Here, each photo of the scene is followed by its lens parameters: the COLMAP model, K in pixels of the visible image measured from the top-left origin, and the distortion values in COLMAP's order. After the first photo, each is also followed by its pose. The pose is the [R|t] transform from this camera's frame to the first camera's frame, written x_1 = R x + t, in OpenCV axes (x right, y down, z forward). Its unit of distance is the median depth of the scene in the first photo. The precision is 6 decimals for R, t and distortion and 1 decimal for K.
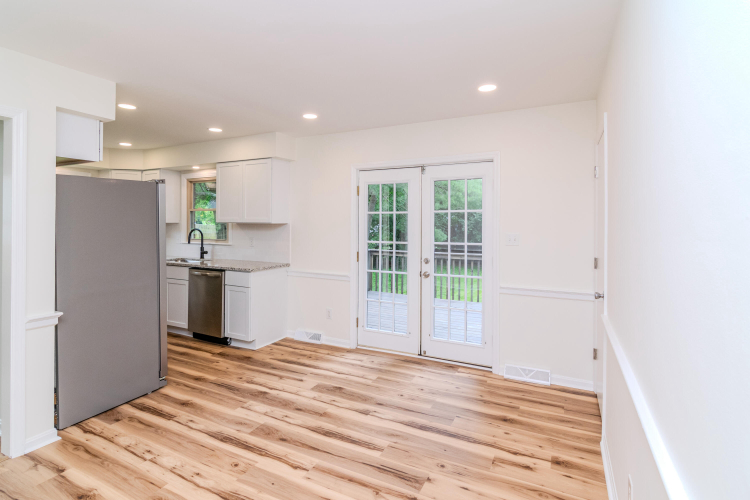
lens RADIAL K [[372.0, 0, 376.9], [0, 372.0, 226.8], [0, 0, 1]] dist [-0.003668, -0.000663]
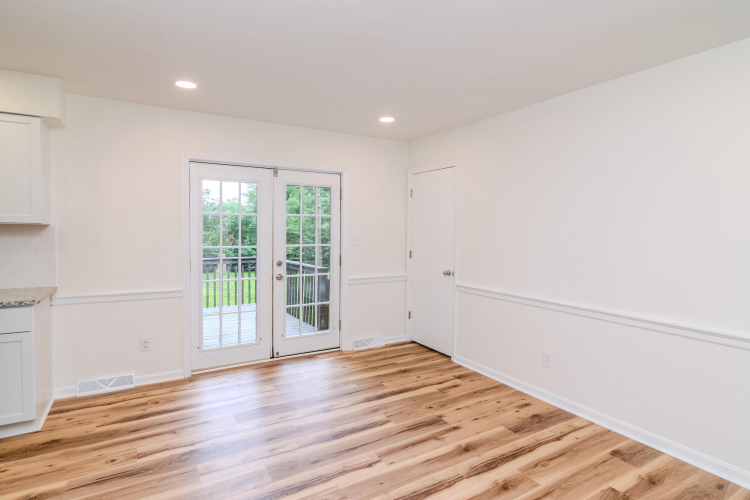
lens RADIAL K [[359.6, 0, 375.0], [0, 359.6, 250.0], [0, 0, 1]] dist [-0.000297, -0.000327]
pose [[0.569804, -0.043729, 0.820617, -0.563661], [-0.000745, 0.998555, 0.053728, 0.001820], [-0.821780, -0.031226, 0.568948, 0.251522]]
